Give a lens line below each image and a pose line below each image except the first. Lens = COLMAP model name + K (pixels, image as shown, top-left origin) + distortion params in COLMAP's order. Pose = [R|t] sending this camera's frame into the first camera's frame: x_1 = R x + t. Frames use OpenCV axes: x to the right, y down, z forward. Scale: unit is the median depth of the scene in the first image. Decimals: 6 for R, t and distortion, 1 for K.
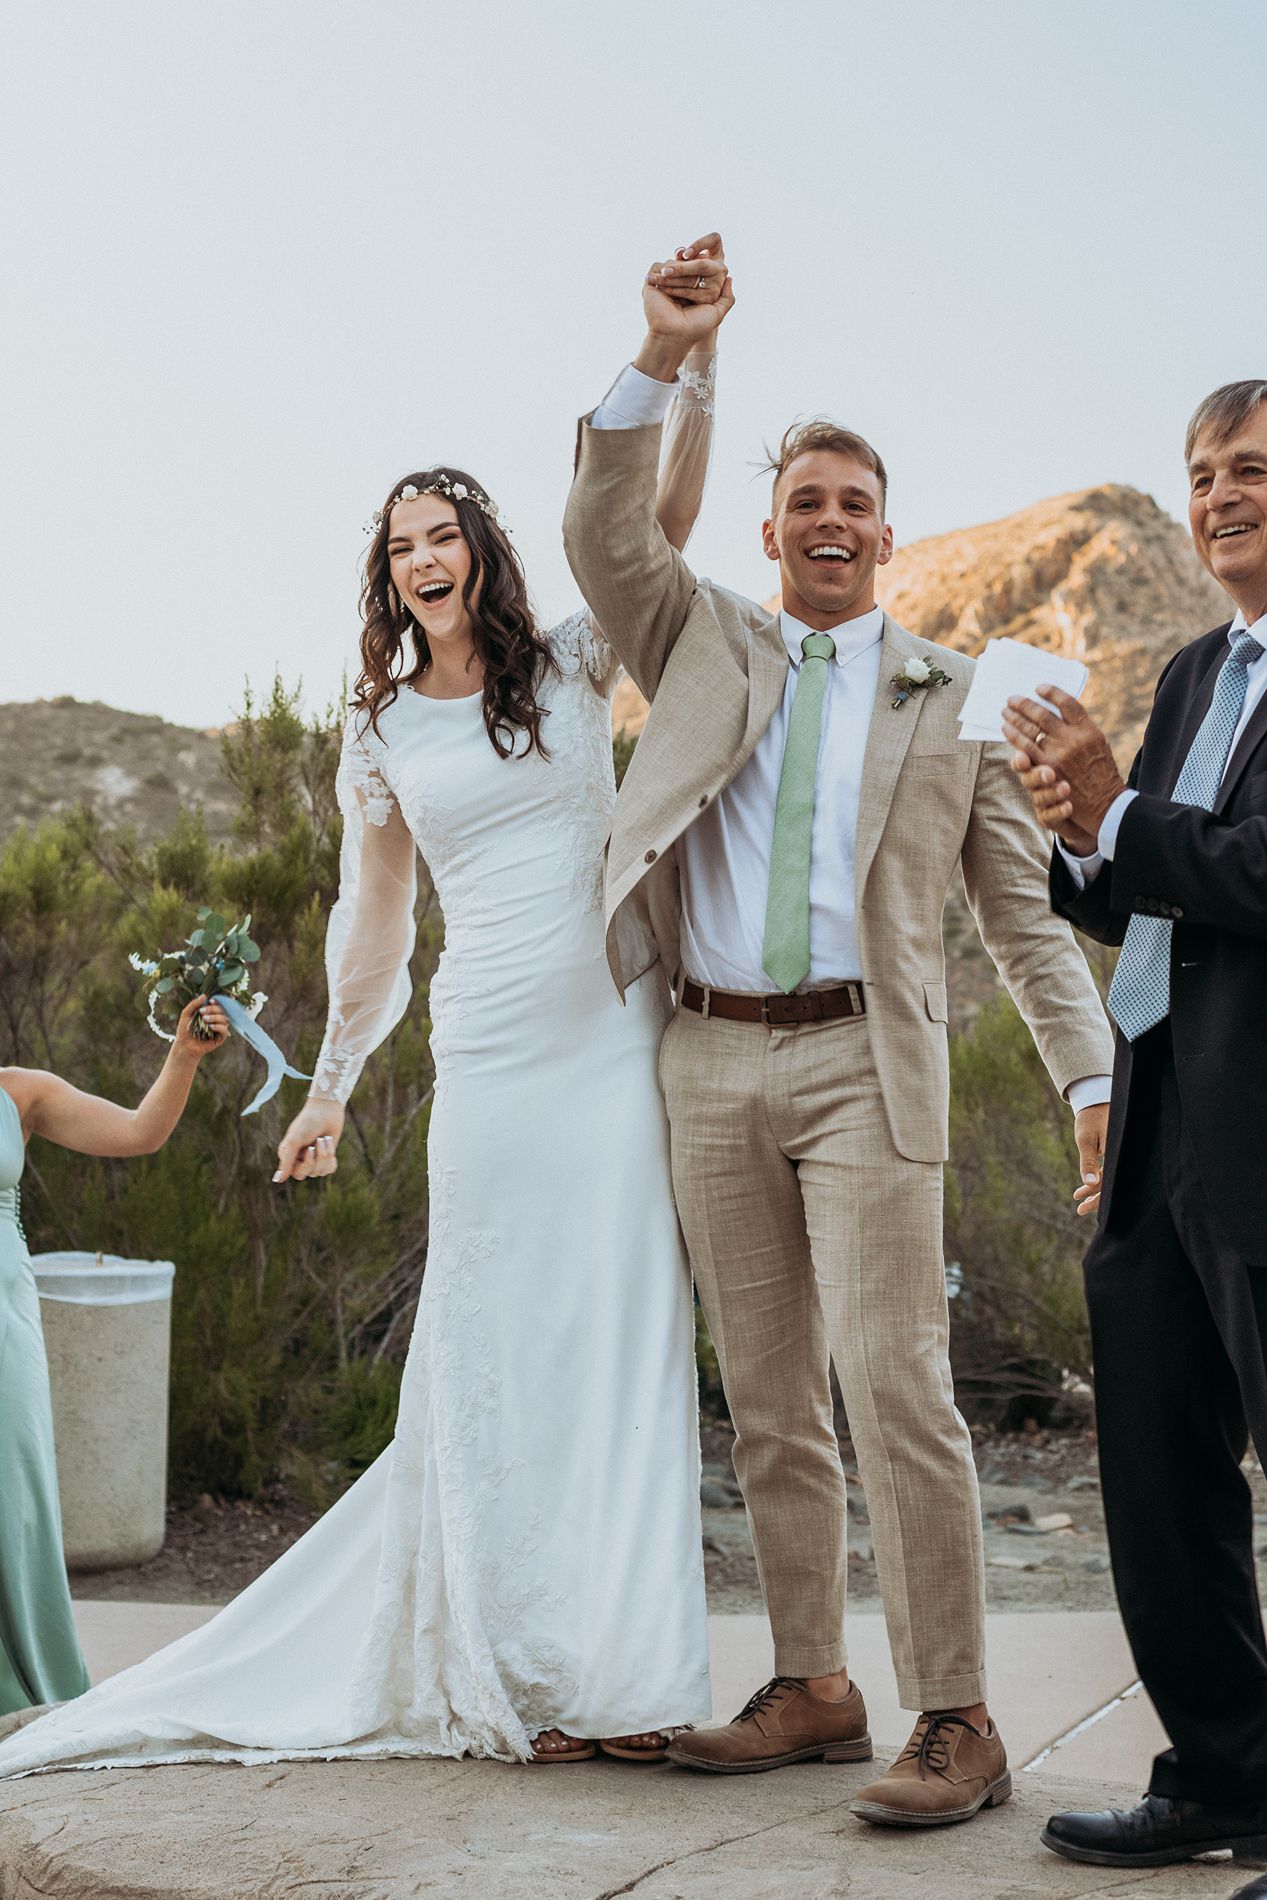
lens RADIAL K [[3301.8, 0, 582.0], [0, 3301.8, 782.0], [0, 0, 1]] dist [0.020962, -0.070908]
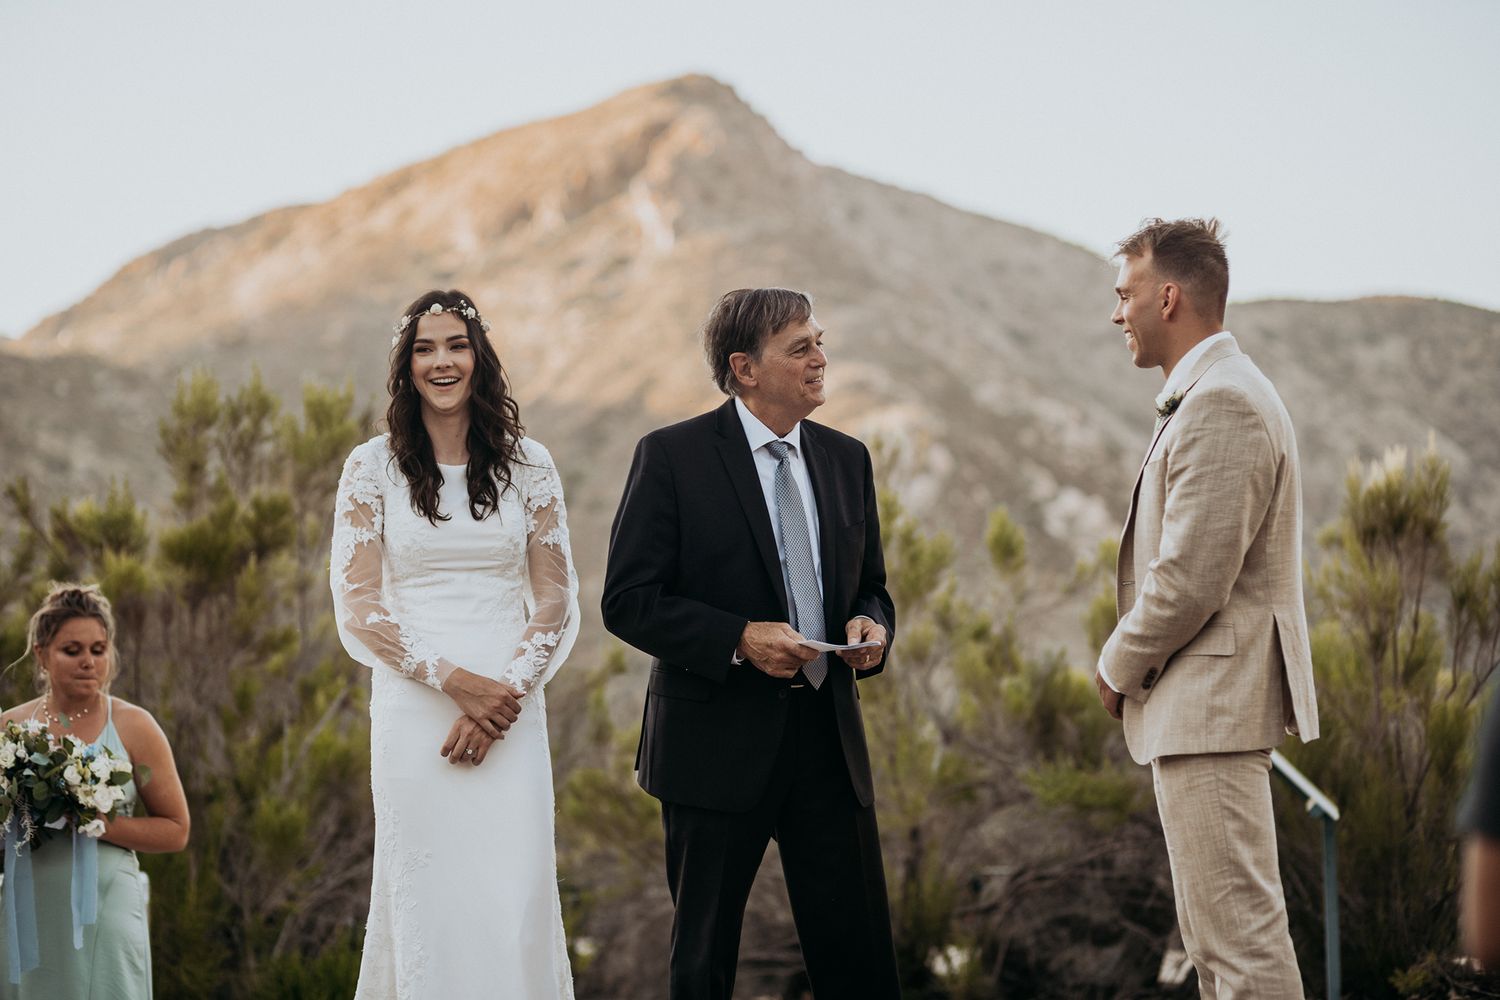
lens RADIAL K [[3487.1, 0, 750.0], [0, 3487.1, 500.0], [0, 0, 1]] dist [-0.078279, -0.478775]
pose [[0.984565, -0.018727, 0.174016, -0.119134], [0.012811, 0.999303, 0.035062, -0.026149], [-0.174551, -0.032292, 0.984118, -0.234833]]
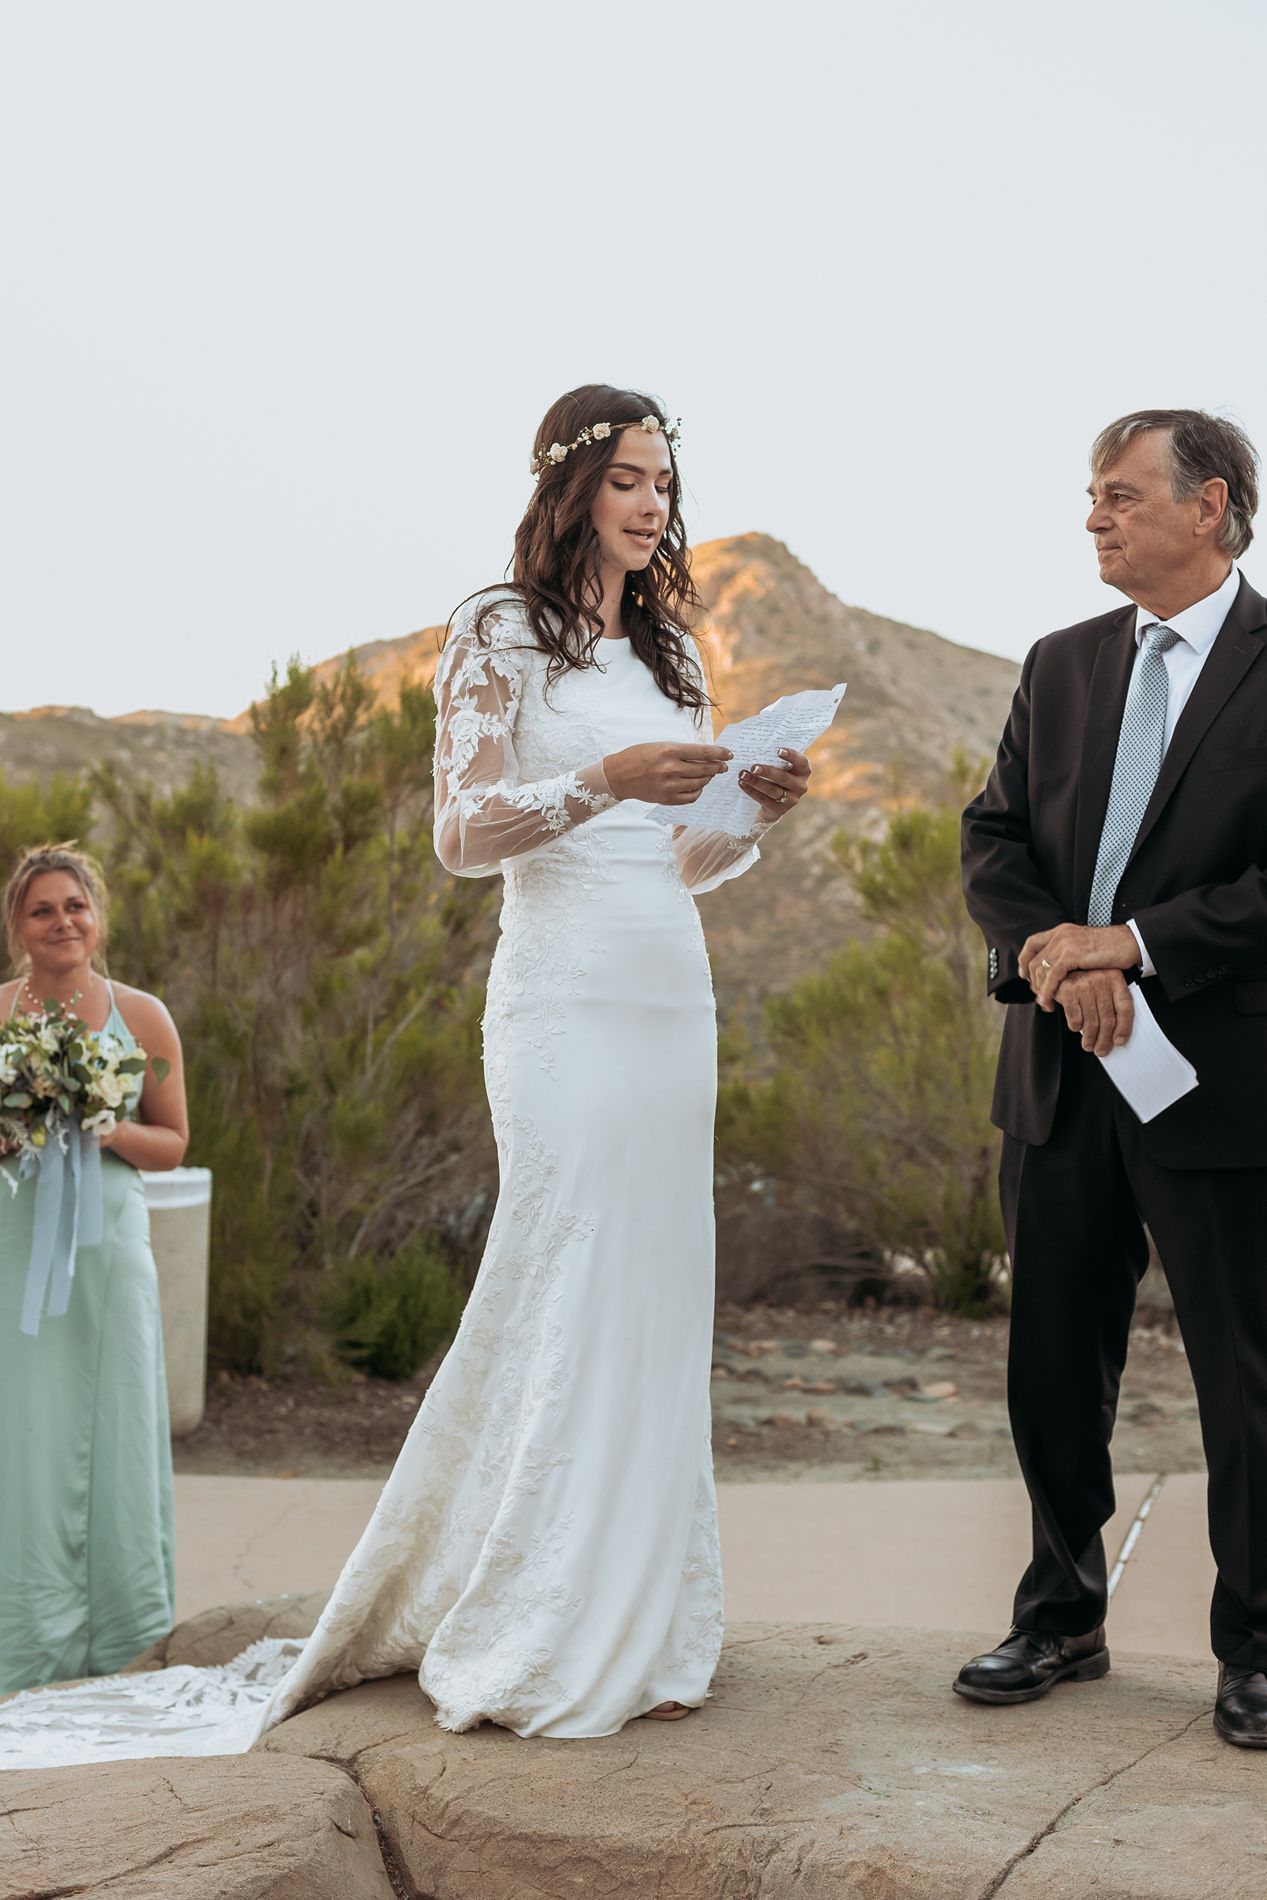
lens RADIAL K [[2657.4, 0, 604.8], [0, 2657.4, 921.3], [0, 0, 1]] dist [-0.013413, 0.030065]
pose [[0.994047, 0.014967, 0.107916, -0.085218], [-0.021271, 0.998119, 0.057495, 0.006593], [-0.106852, -0.059448, 0.992496, 0.093403]]
